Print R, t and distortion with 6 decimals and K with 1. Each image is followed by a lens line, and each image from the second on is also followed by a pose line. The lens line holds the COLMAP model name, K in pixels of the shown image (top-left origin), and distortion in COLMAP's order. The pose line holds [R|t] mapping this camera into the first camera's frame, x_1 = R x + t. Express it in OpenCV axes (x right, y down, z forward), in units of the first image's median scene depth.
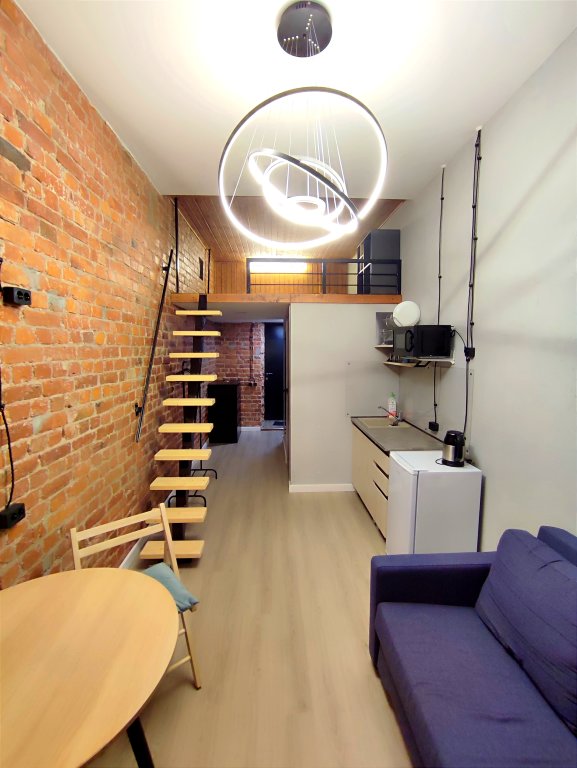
lens RADIAL K [[355.3, 0, 249.7], [0, 355.3, 385.0], [0, 0, 1]] dist [-0.011020, 0.001754]
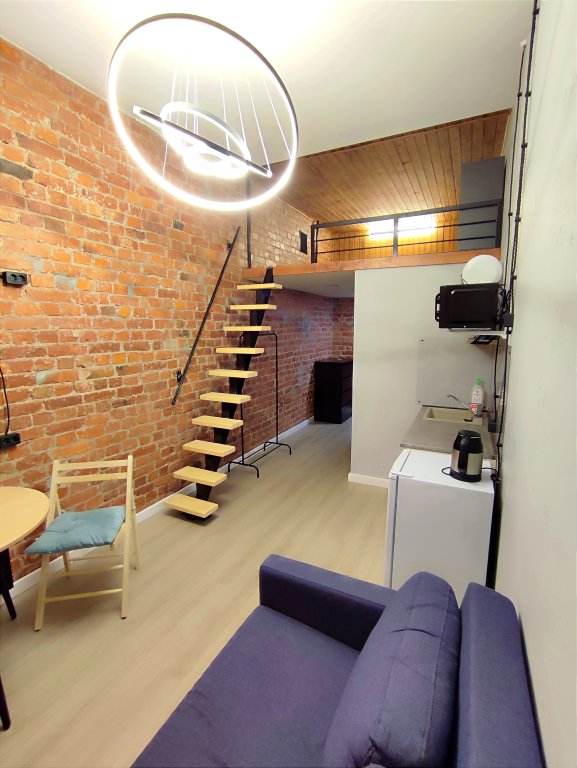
lens RADIAL K [[355.3, 0, 288.3], [0, 355.3, 383.3], [0, 0, 1]] dist [-0.011020, 0.001754]
pose [[0.880729, 0.072797, -0.467993, 0.718085], [-0.050288, 0.996905, 0.060432, 0.007759], [0.470944, -0.029690, 0.881663, 0.243238]]
